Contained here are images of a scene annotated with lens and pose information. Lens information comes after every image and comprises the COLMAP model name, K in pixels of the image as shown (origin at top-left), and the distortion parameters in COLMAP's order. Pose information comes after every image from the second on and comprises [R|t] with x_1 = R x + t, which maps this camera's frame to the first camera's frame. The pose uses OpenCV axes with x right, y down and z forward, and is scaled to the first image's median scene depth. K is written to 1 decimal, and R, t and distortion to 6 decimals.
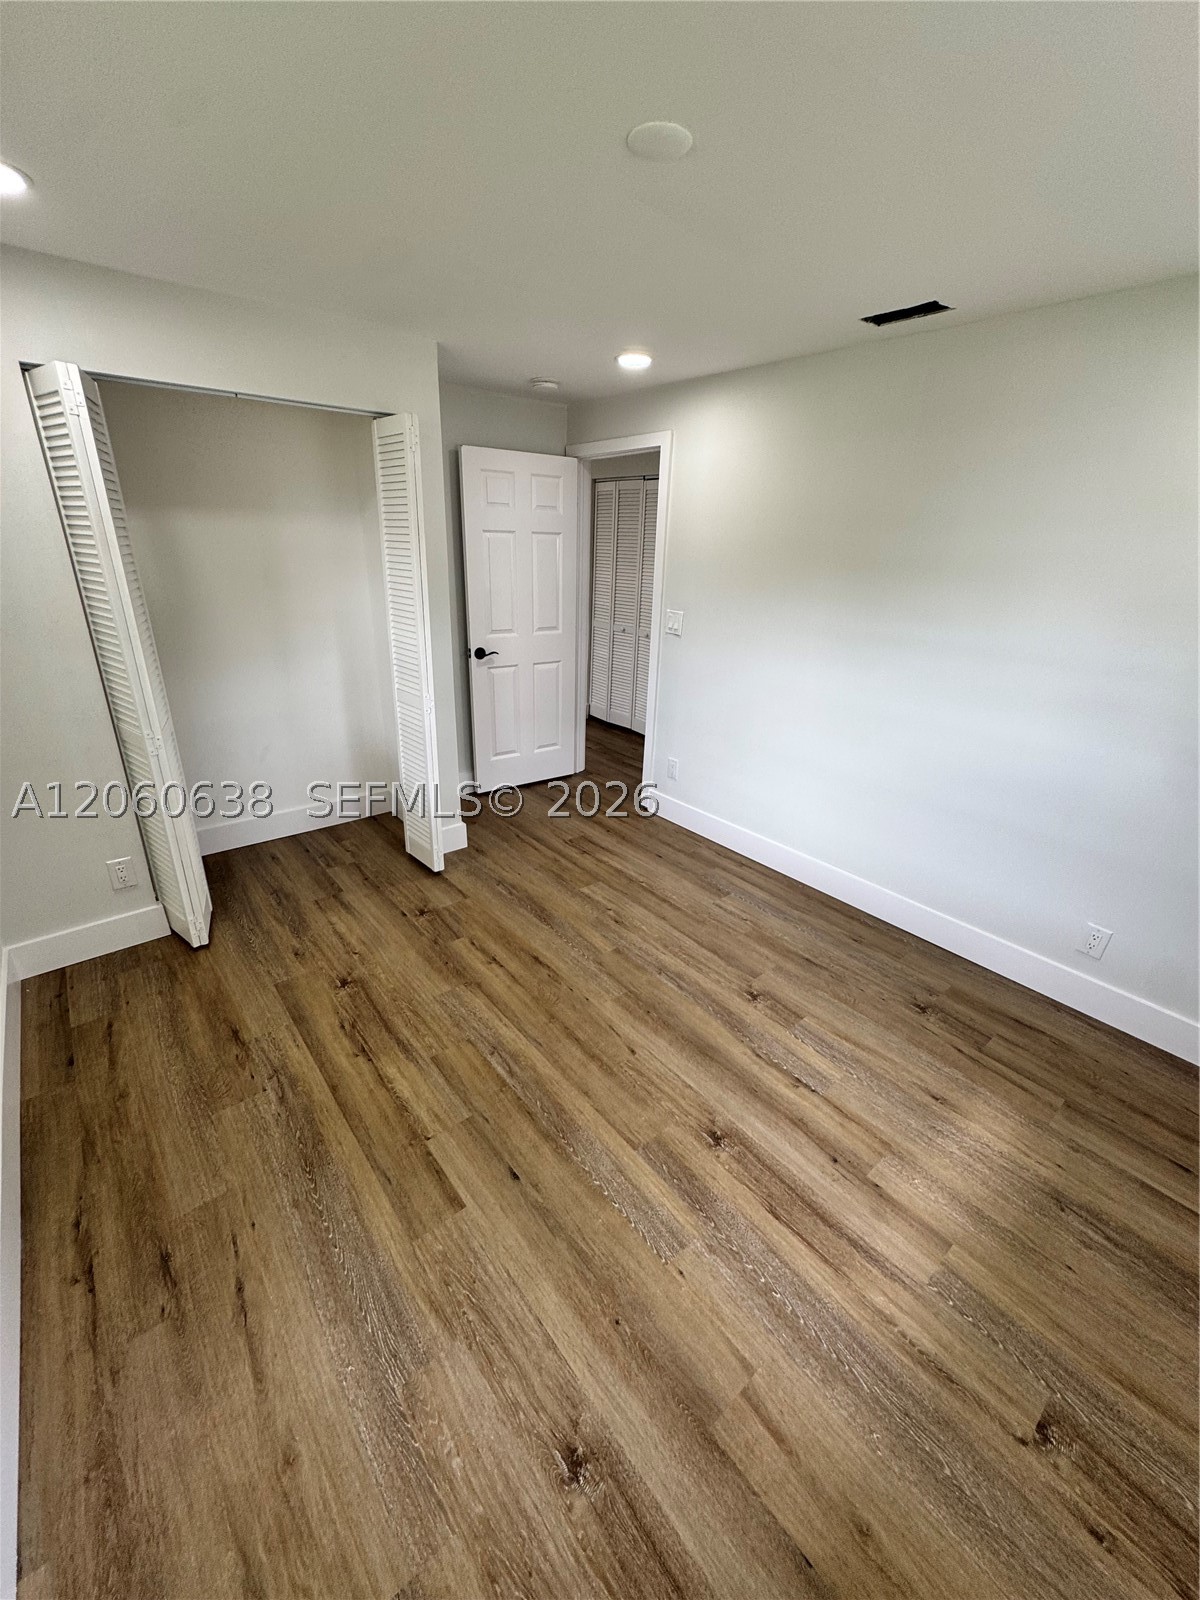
lens RADIAL K [[639.0, 0, 604.6], [0, 639.0, 803.6], [0, 0, 1]] dist [-0.003469, 0.000891]
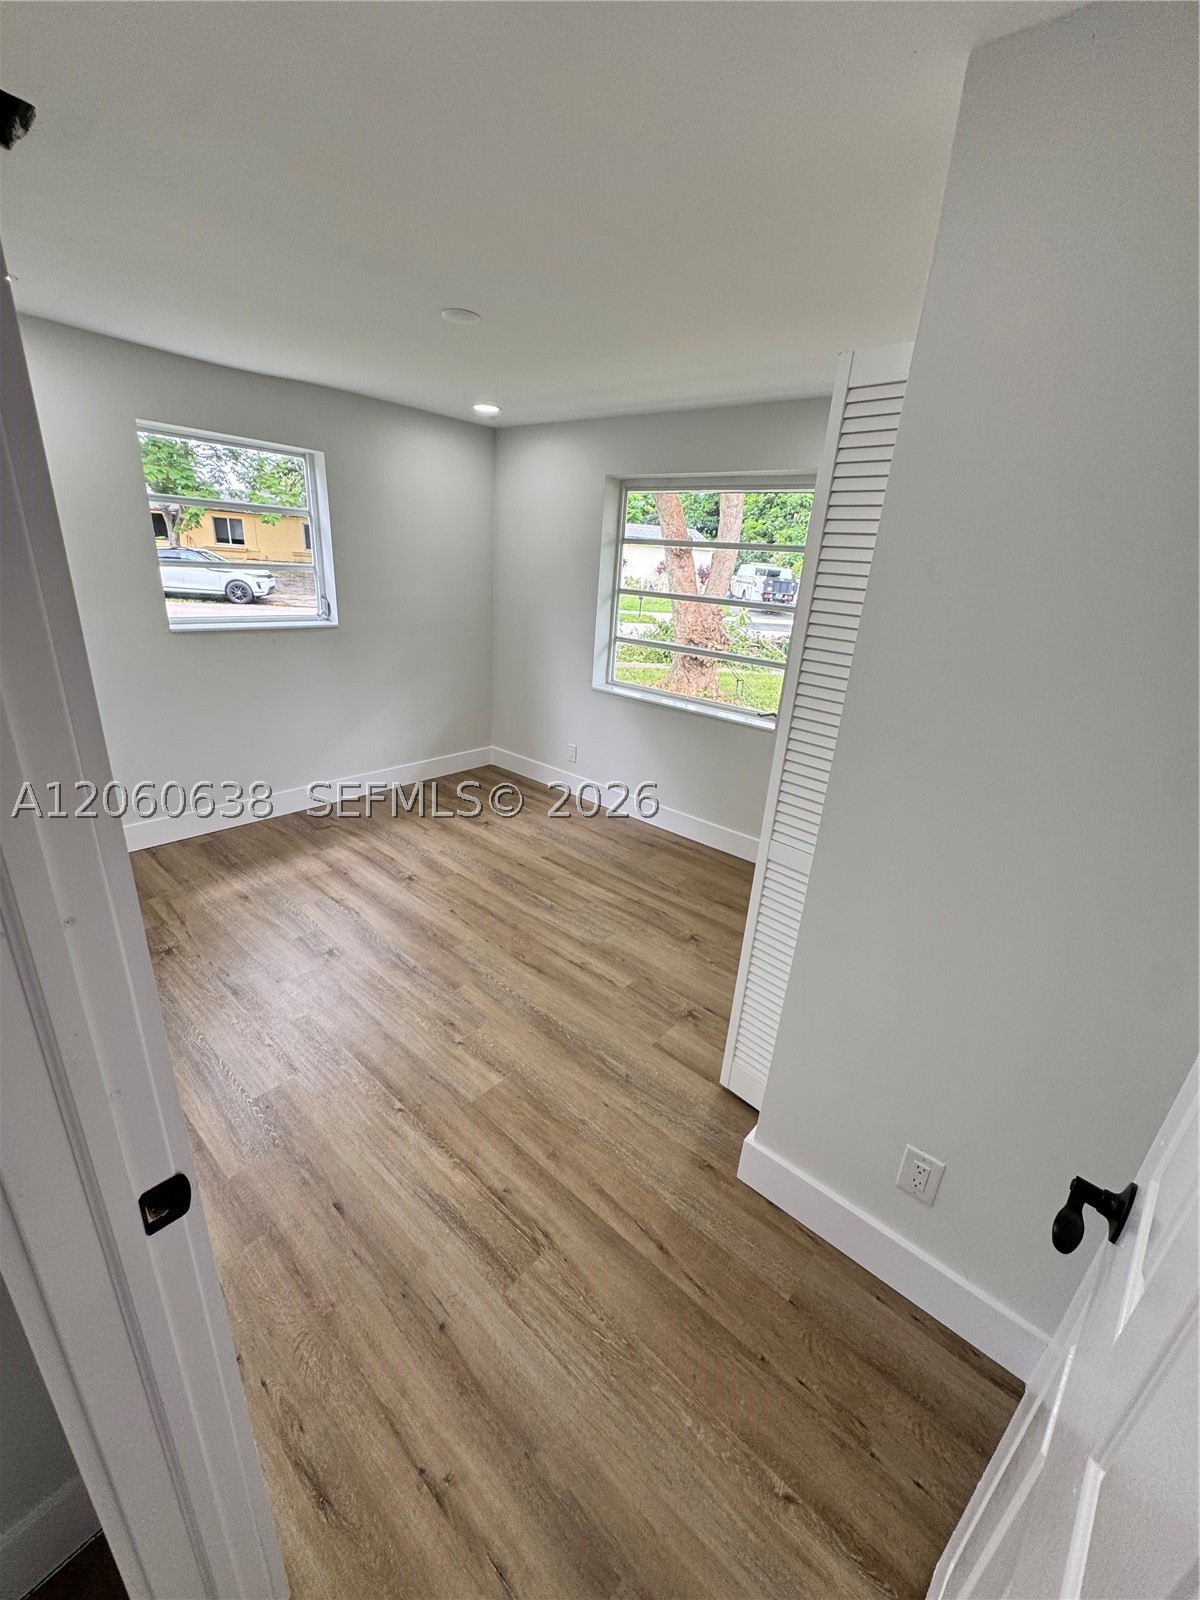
lens RADIAL K [[639.0, 0, 602.6], [0, 639.0, 792.1], [0, 0, 1]] dist [-0.003469, 0.000891]
pose [[-0.982036, -0.033361, -0.185719, -0.009231], [-0.150705, 0.730942, 0.665592, -0.677165], [0.113545, 0.681624, -0.722839, 1.632163]]
